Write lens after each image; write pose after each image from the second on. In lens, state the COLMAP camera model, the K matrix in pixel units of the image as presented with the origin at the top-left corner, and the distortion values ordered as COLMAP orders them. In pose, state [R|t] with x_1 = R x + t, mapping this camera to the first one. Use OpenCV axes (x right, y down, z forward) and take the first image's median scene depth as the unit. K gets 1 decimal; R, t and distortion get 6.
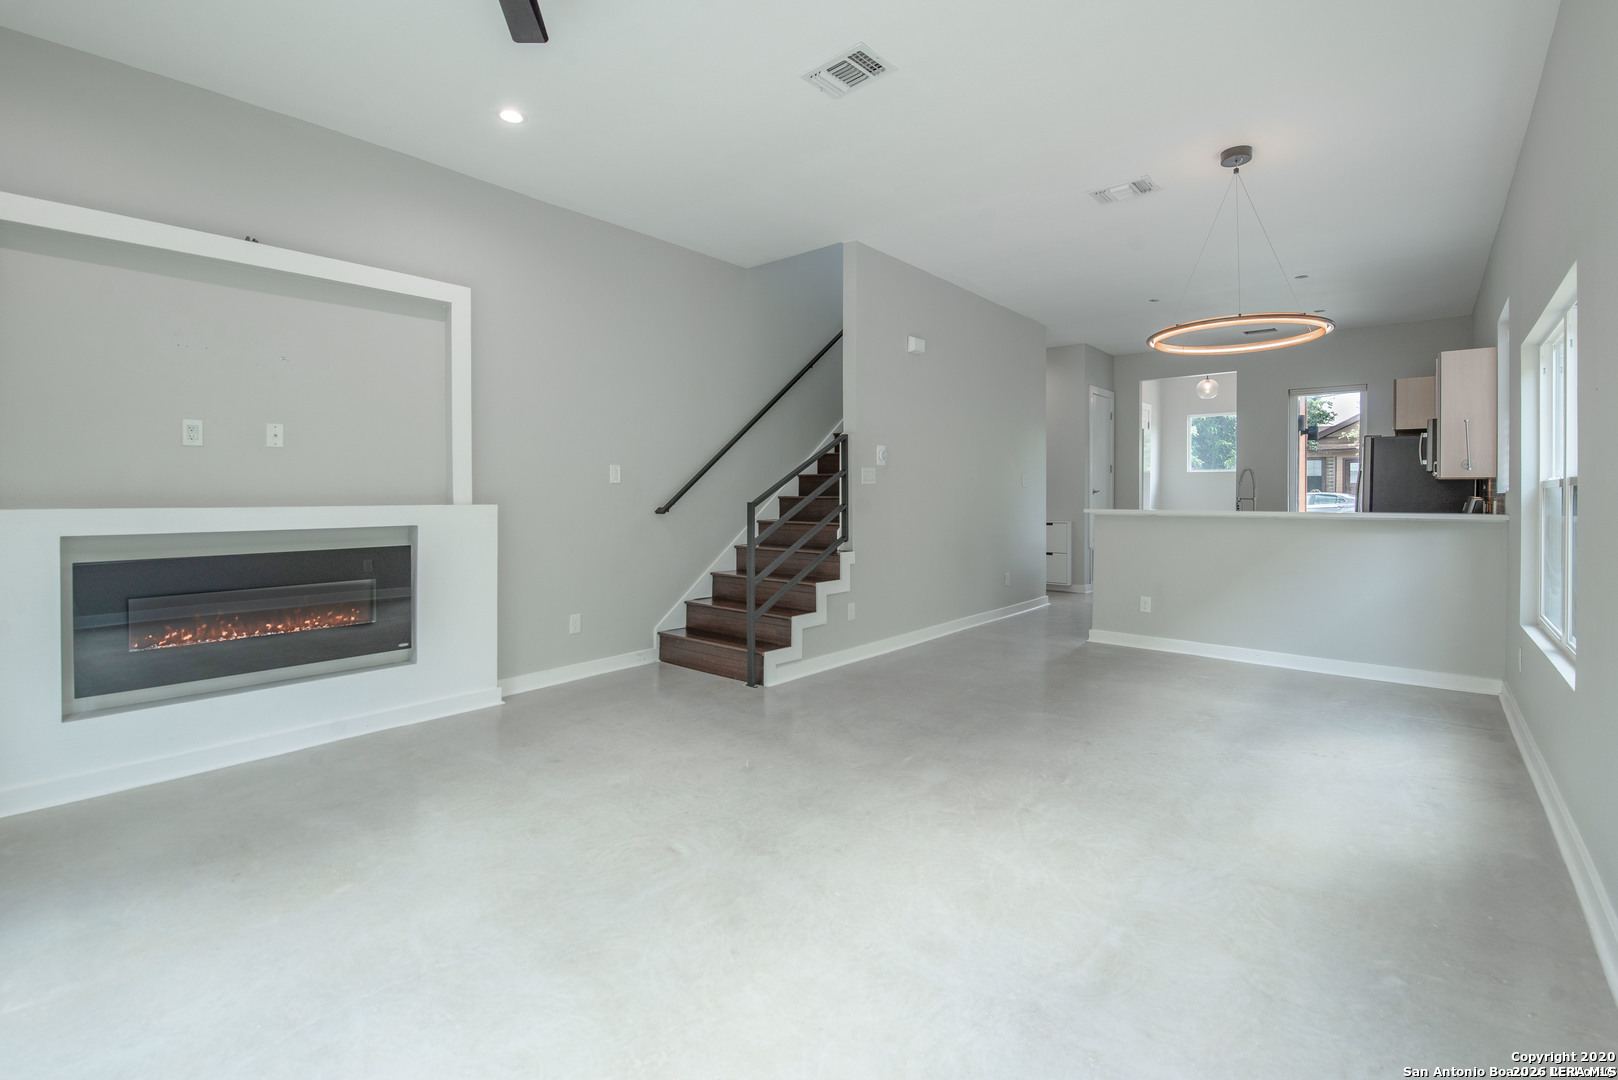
lens RADIAL K [[739.7, 0, 810.0], [0, 739.7, 491.8], [0, 0, 1]] dist [0.023958, -0.024961]
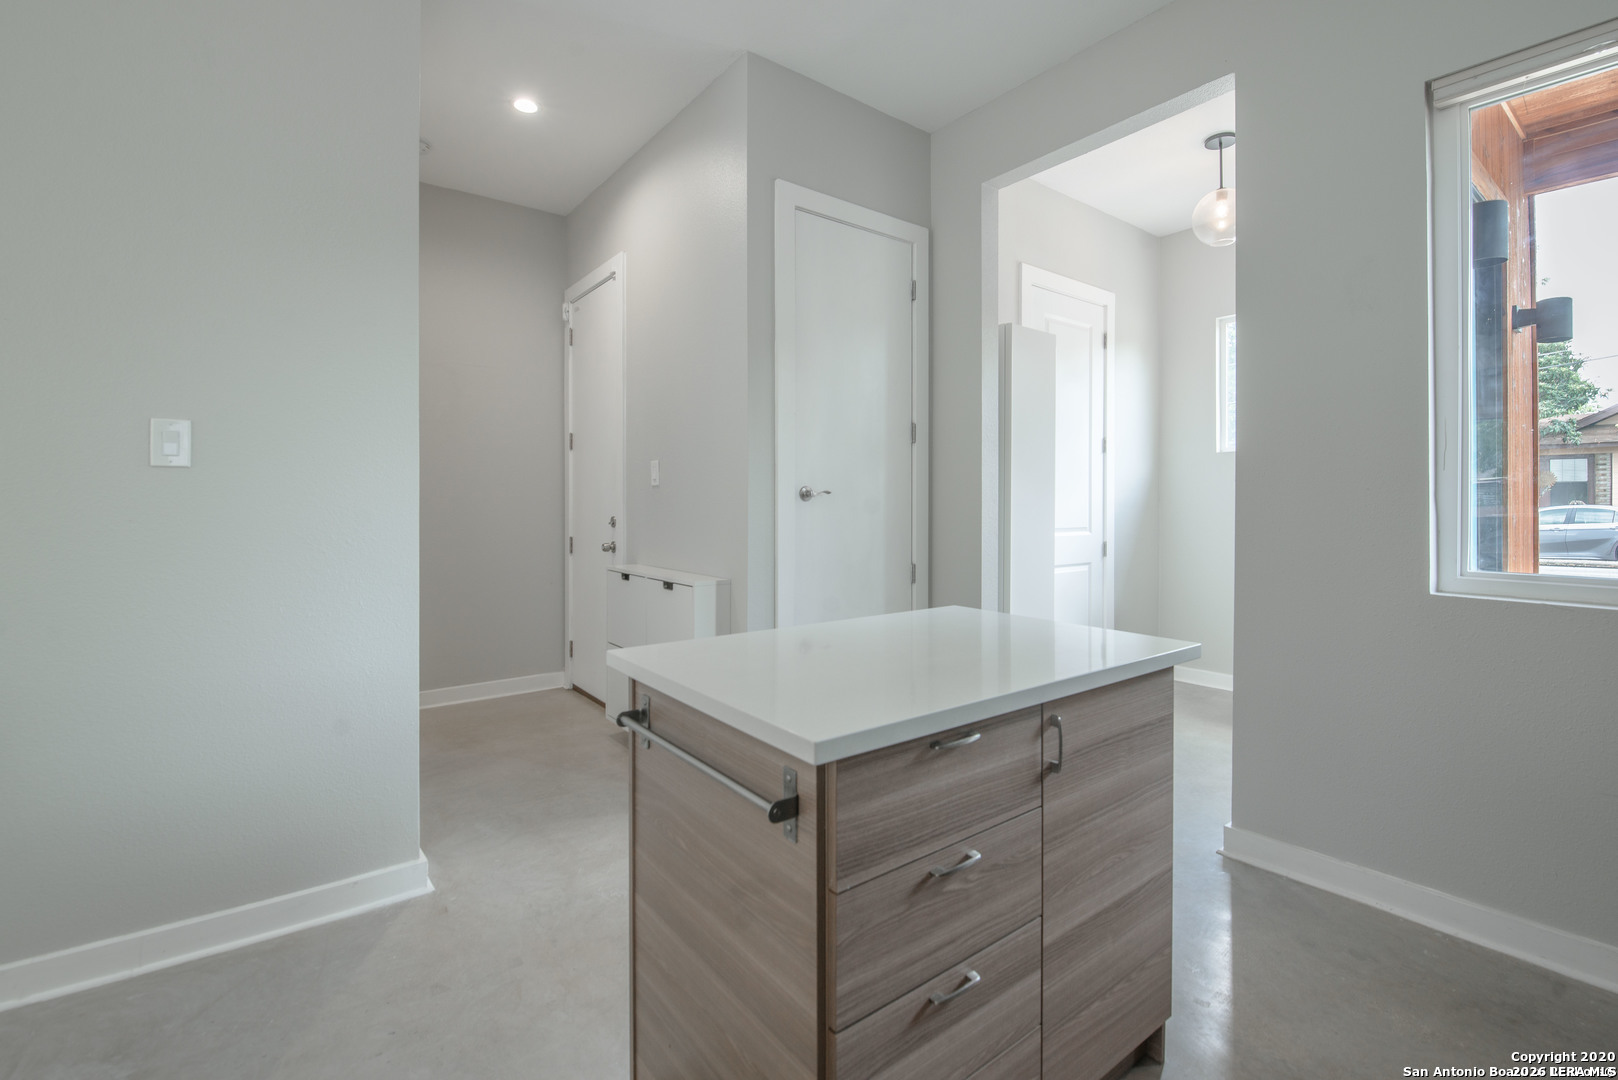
lens RADIAL K [[721.1, 0, 804.2], [0, 721.1, 506.3], [0, 0, 1]] dist [-0.020129, 0.000004]
pose [[0.972178, -0.000878, -0.234243, 0.807913], [0.001024, 0.999999, 0.000504, 0.008282], [0.234242, -0.000730, 0.972178, 1.183404]]
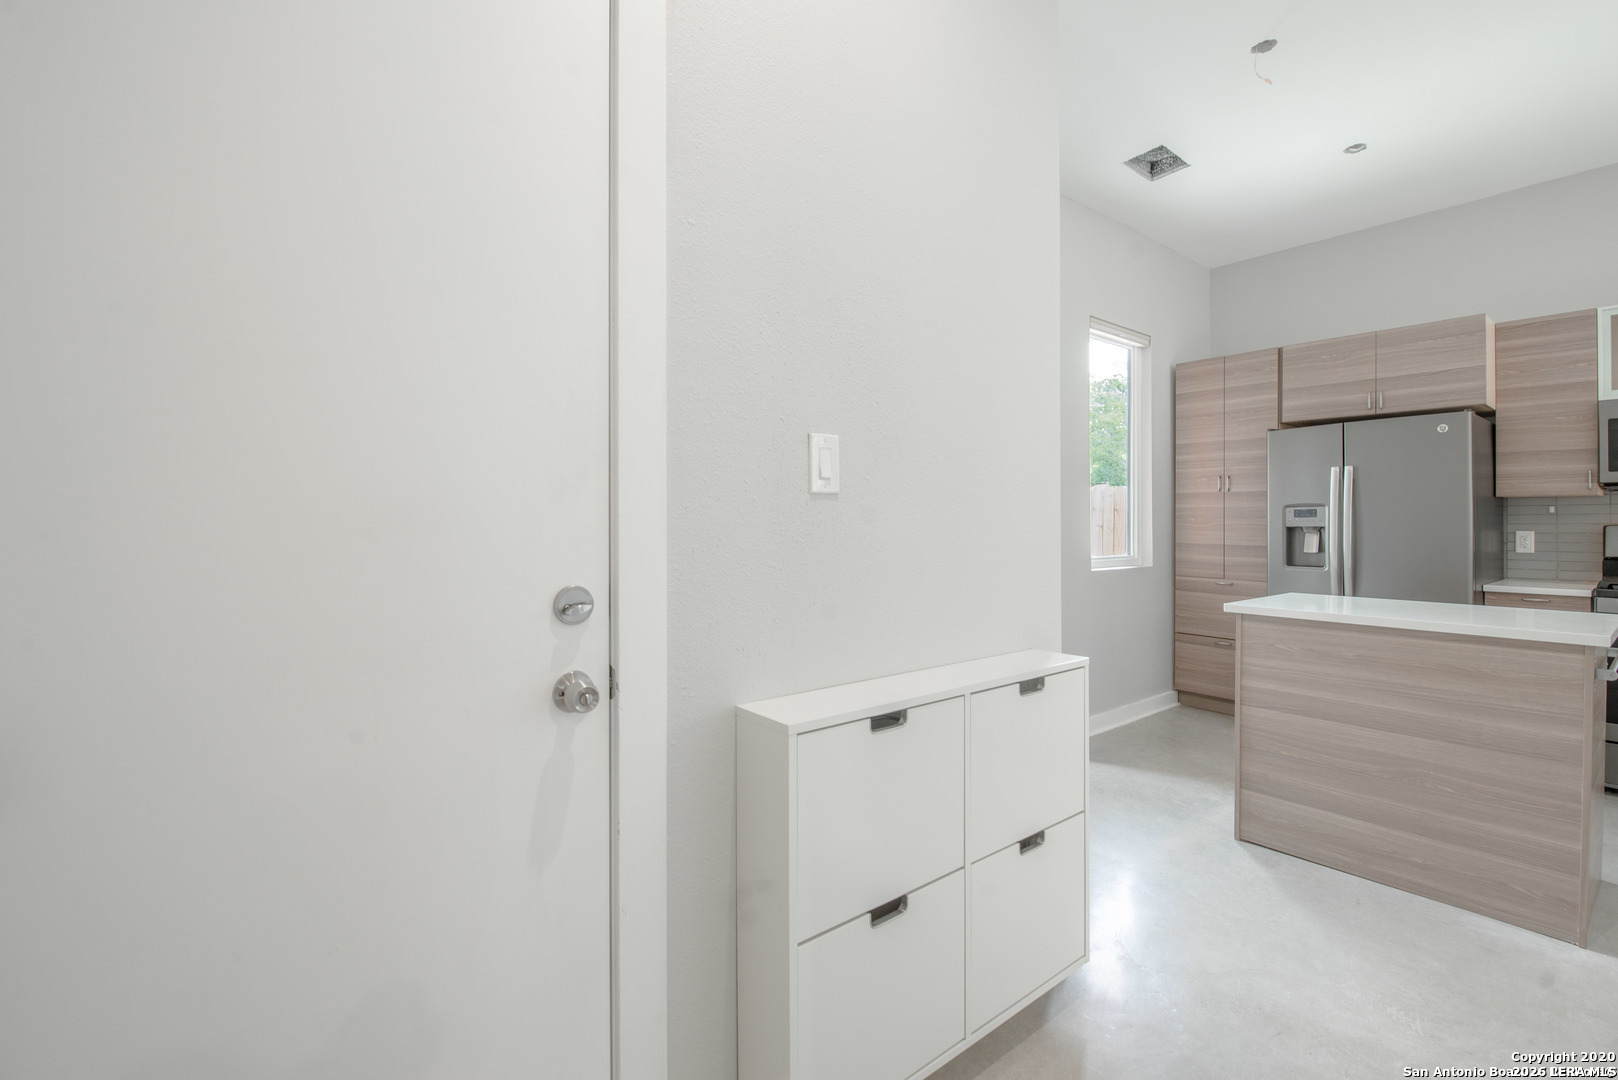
lens RADIAL K [[706.6, 0, 831.2], [0, 706.6, 524.7], [0, 0, 1]] dist [0.001485, -0.010328]
pose [[0.202287, -0.005373, 0.979312, 0.244274], [0.004060, 0.999981, 0.004648, 0.000982], [-0.979318, 0.003036, 0.202305, 1.743745]]
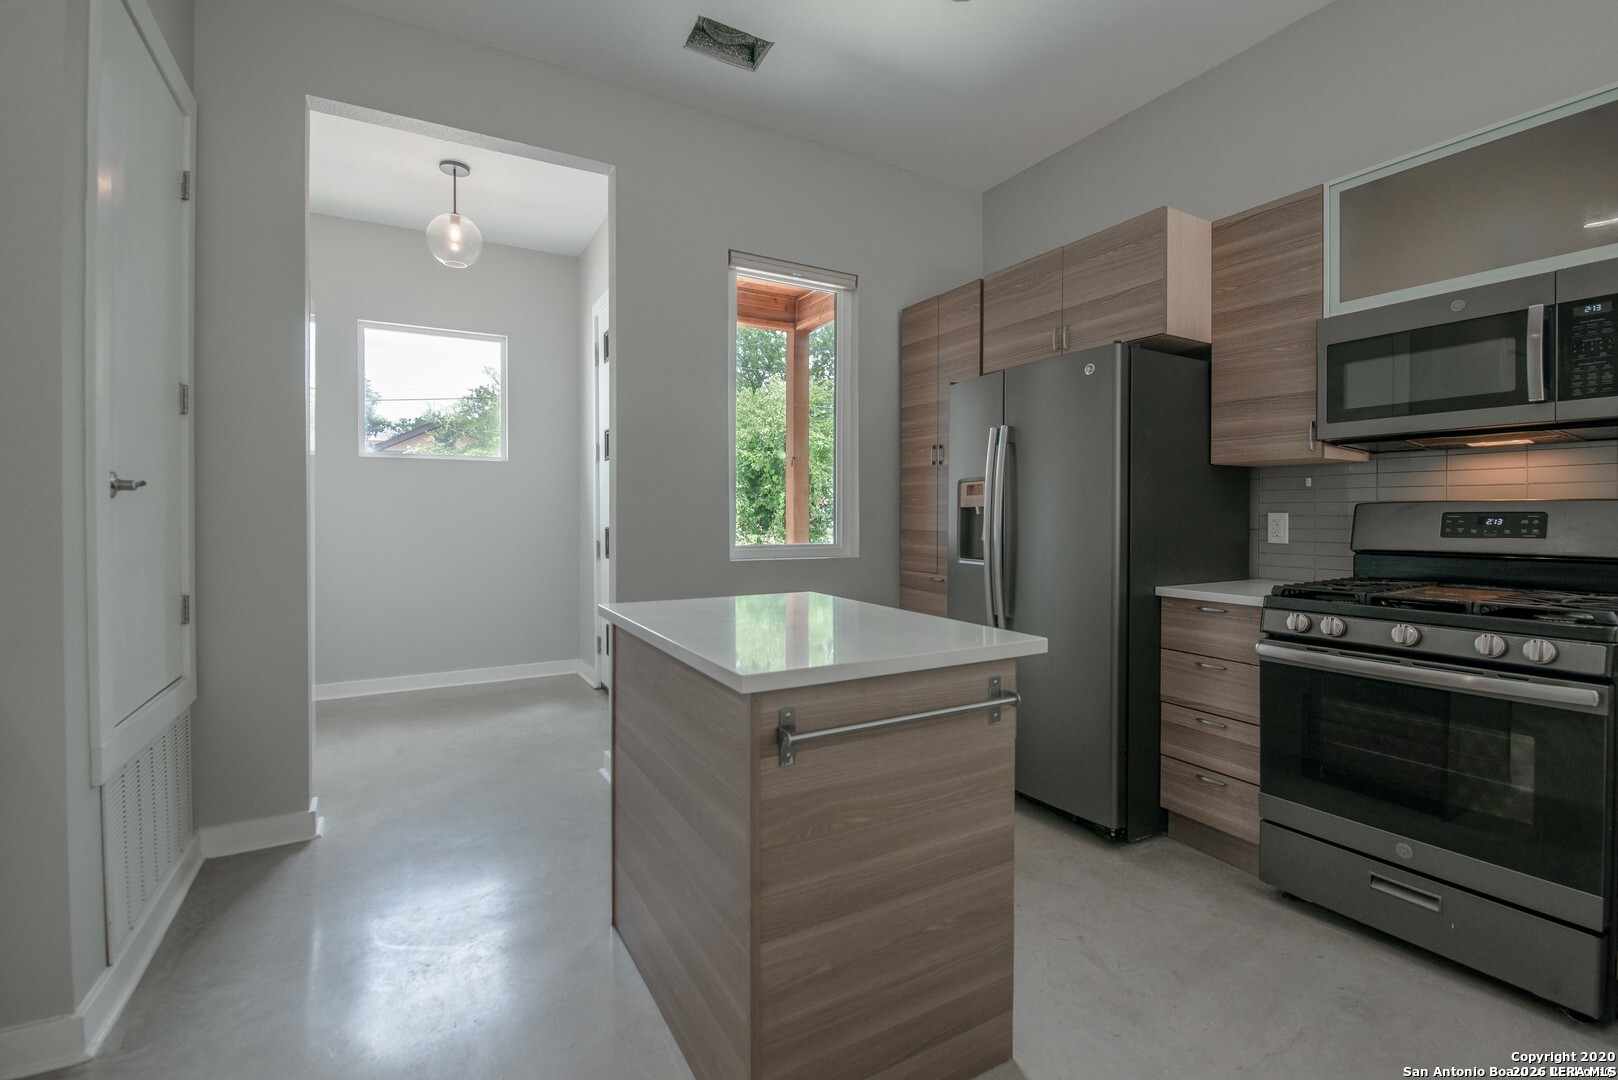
lens RADIAL K [[716.6, 0, 829.0], [0, 716.6, 519.5], [0, 0, 1]] dist [0.000475, -0.009455]
pose [[0.349291, -0.009073, 0.936970, 0.480532], [0.002767, 0.999959, 0.008651, 0.012793], [-0.937010, -0.000429, 0.349302, 1.325907]]
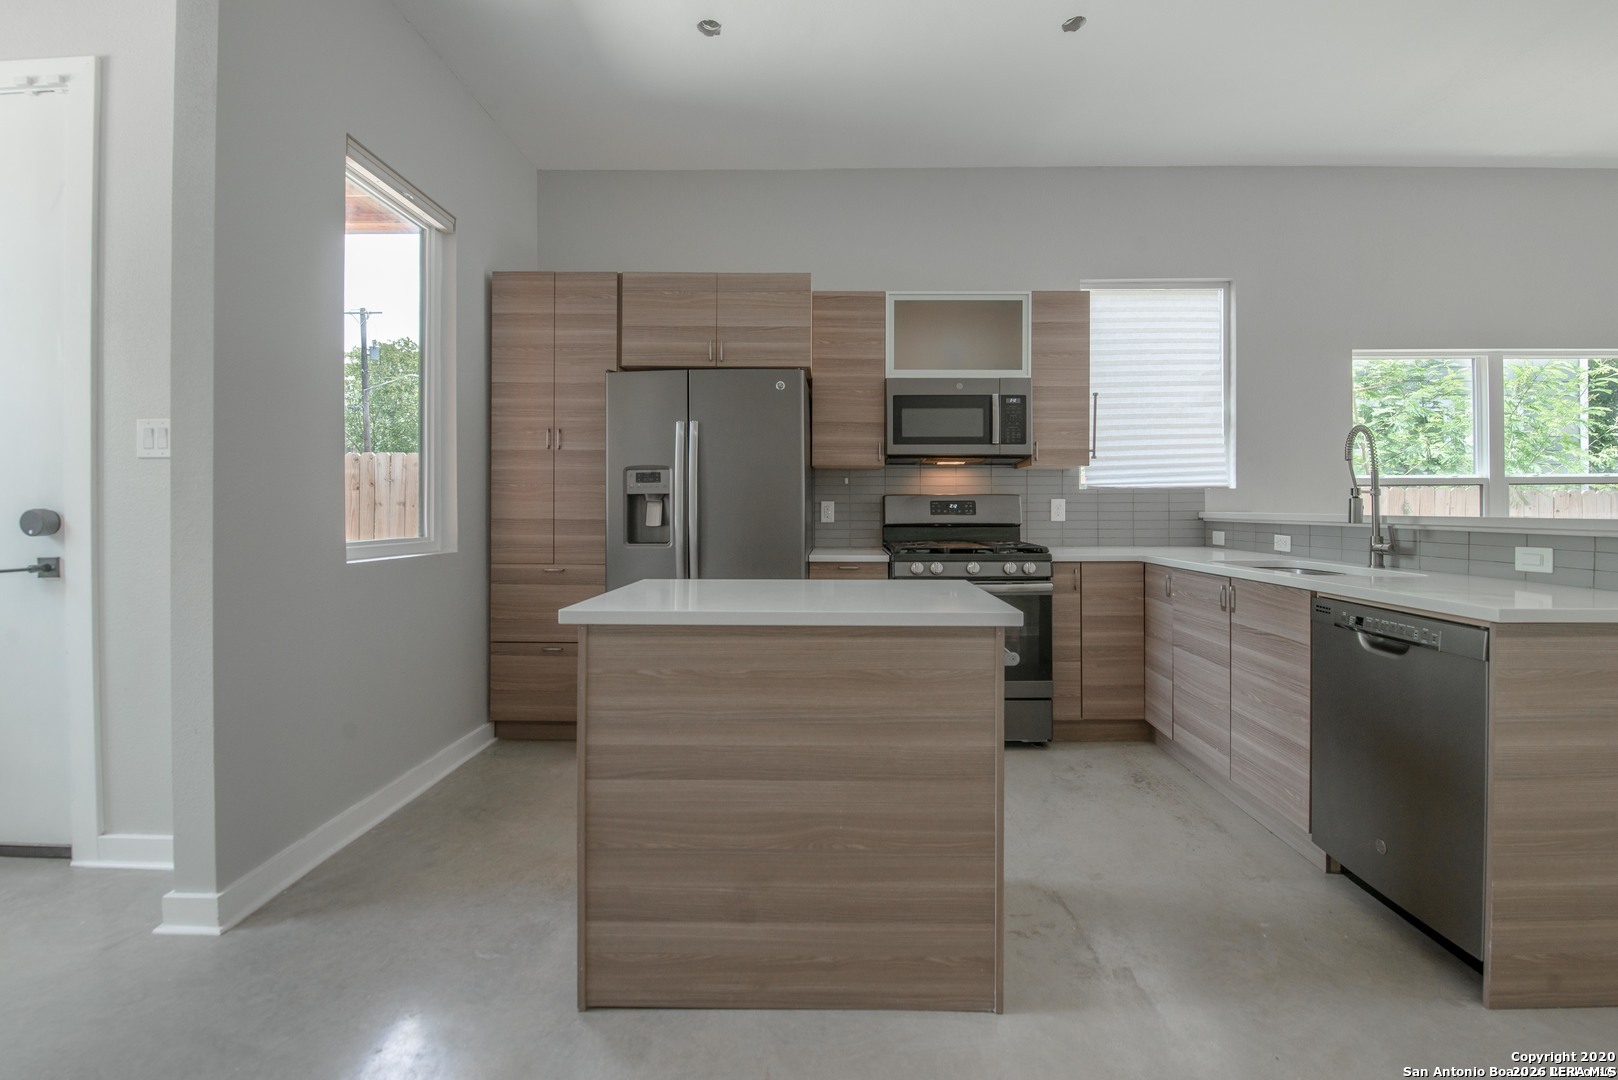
lens RADIAL K [[706.2, 0, 820.1], [0, 706.2, 507.4], [0, 0, 1]] dist [-0.009378, -0.000336]
pose [[-0.621366, -0.000623, 0.783521, 0.504139], [0.000503, 0.999999, 0.001194, 0.018811], [-0.783521, 0.001136, -0.621365, 1.666147]]
